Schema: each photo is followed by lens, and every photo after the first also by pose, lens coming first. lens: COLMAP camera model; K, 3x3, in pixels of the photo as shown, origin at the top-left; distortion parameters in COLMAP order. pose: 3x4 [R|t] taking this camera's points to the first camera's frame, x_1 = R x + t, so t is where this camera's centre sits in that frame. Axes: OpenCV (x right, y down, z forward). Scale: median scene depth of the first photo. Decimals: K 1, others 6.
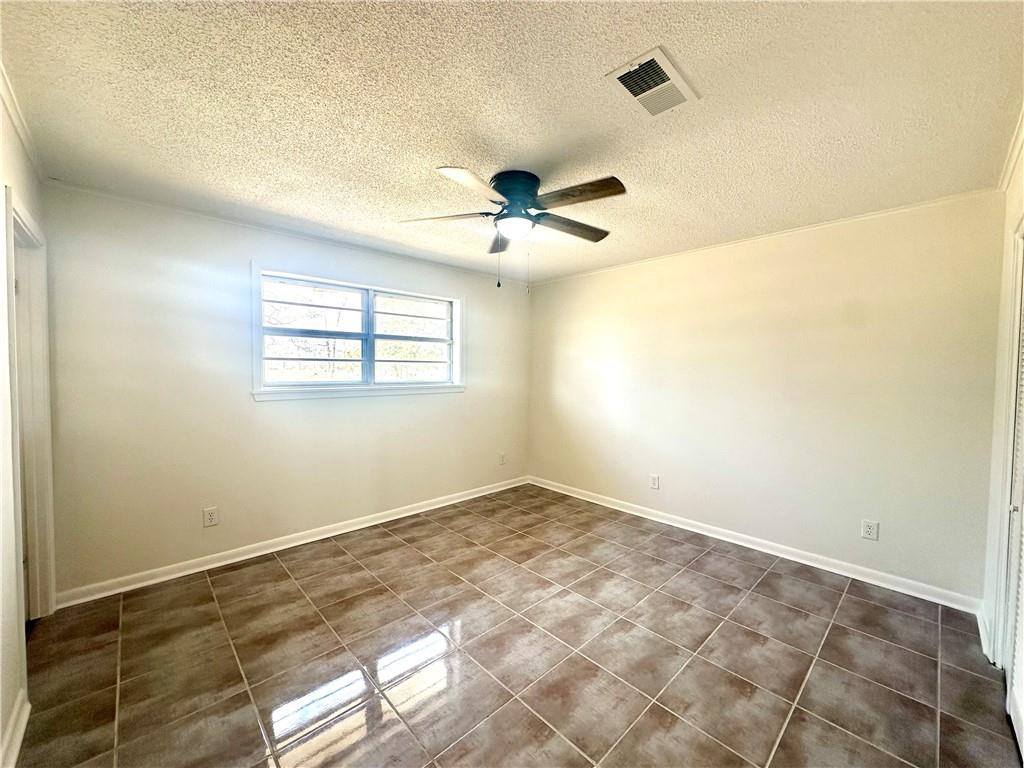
lens RADIAL K [[408.8, 0, 513.8], [0, 408.8, 384.1], [0, 0, 1]] dist [0.003274, 0.000104]
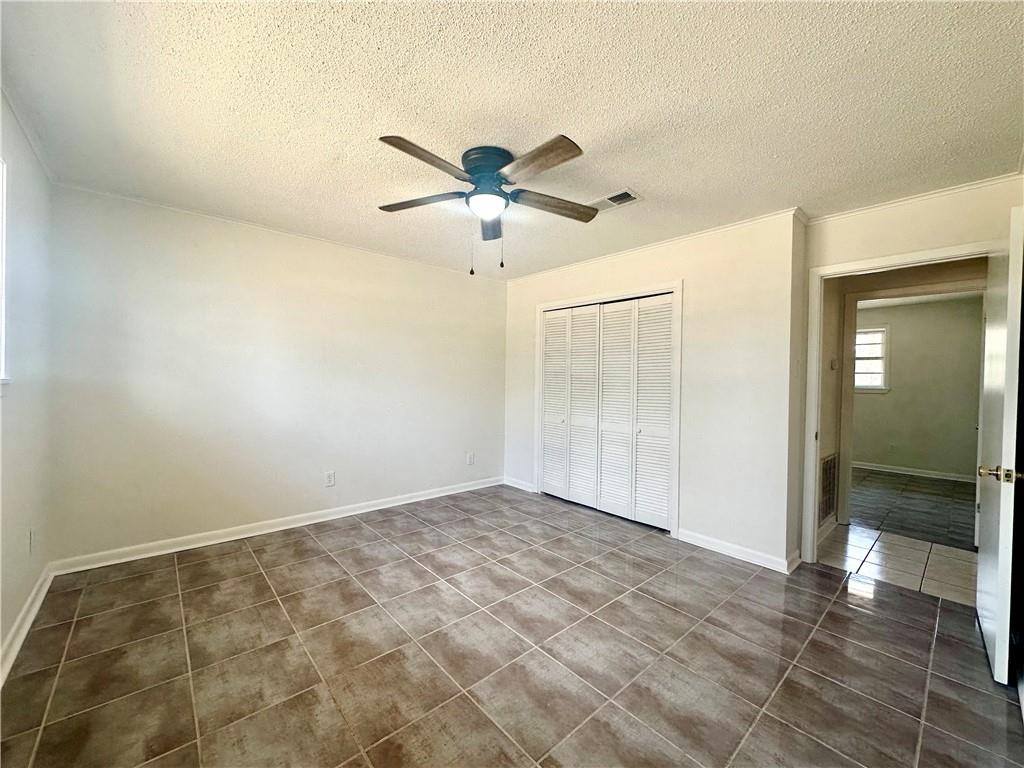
lens RADIAL K [[408.8, 0, 512.5], [0, 408.8, 381.7], [0, 0, 1]] dist [0.003274, 0.000104]
pose [[0.026492, -0.015476, 0.999529, -0.750864], [0.018206, 0.999722, 0.014996, 0.012809], [-0.999483, 0.017800, 0.026766, 0.715025]]
